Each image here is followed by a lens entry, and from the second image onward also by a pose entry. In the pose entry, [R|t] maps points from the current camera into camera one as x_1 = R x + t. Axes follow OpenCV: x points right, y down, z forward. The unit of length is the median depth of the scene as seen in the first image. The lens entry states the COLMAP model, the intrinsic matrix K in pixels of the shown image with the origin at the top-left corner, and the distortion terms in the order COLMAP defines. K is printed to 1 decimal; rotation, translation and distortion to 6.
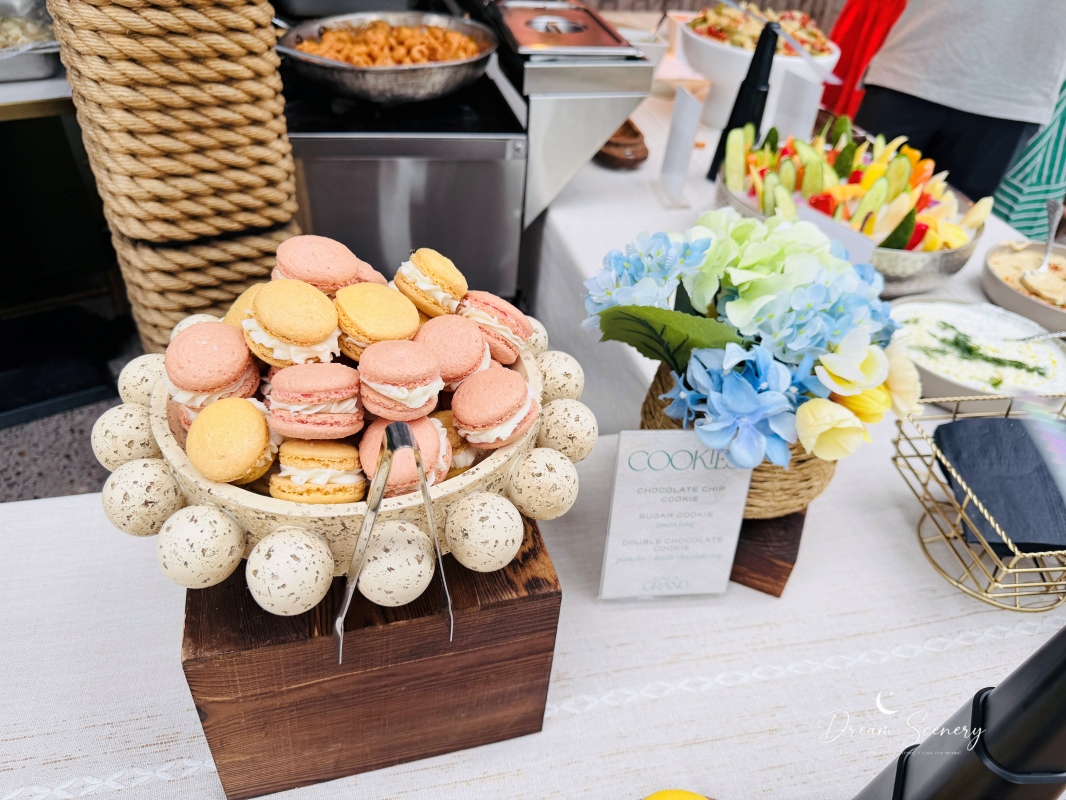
lens RADIAL K [[788.9, 0, 511.0], [0, 788.9, 401.6], [0, 0, 1]] dist [0.105028, -0.270227]
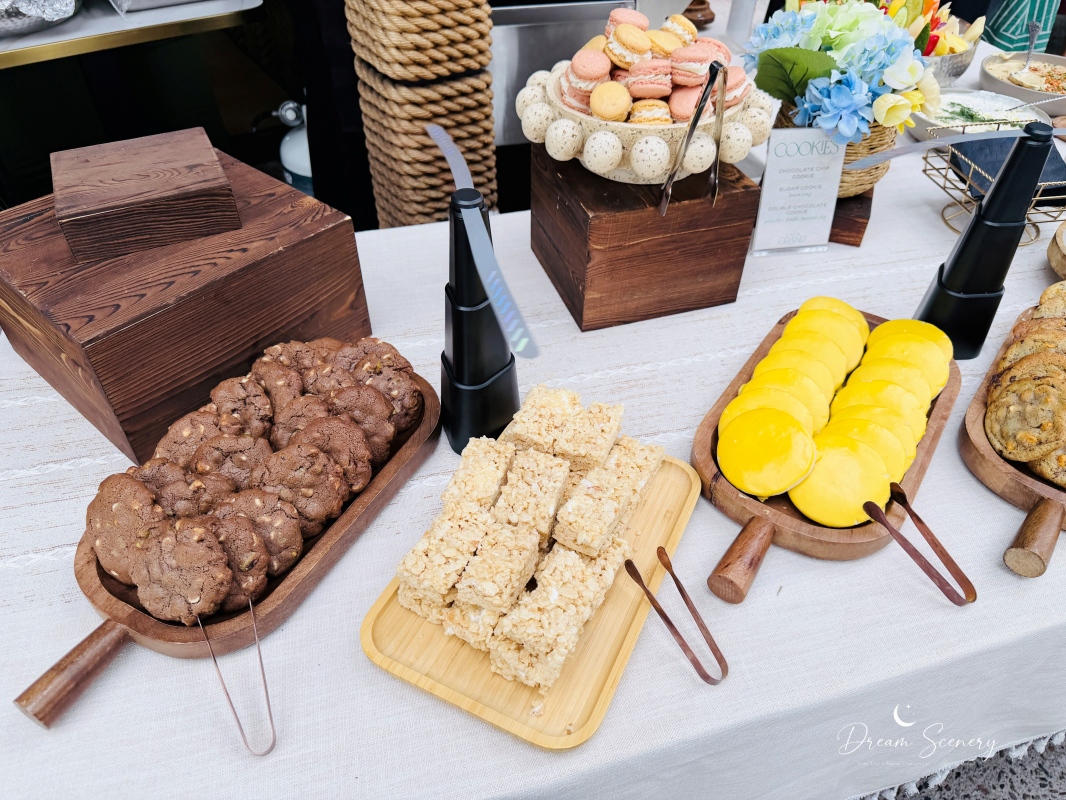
lens RADIAL K [[748.2, 0, 534.5], [0, 748.2, 378.4], [0, 0, 1]] dist [0.040621, -0.108518]
pose [[0.997039, -0.074784, -0.017922, -0.344226], [0.076038, 0.993524, 0.084431, 0.353063], [0.011492, -0.085543, 0.996268, -0.611057]]
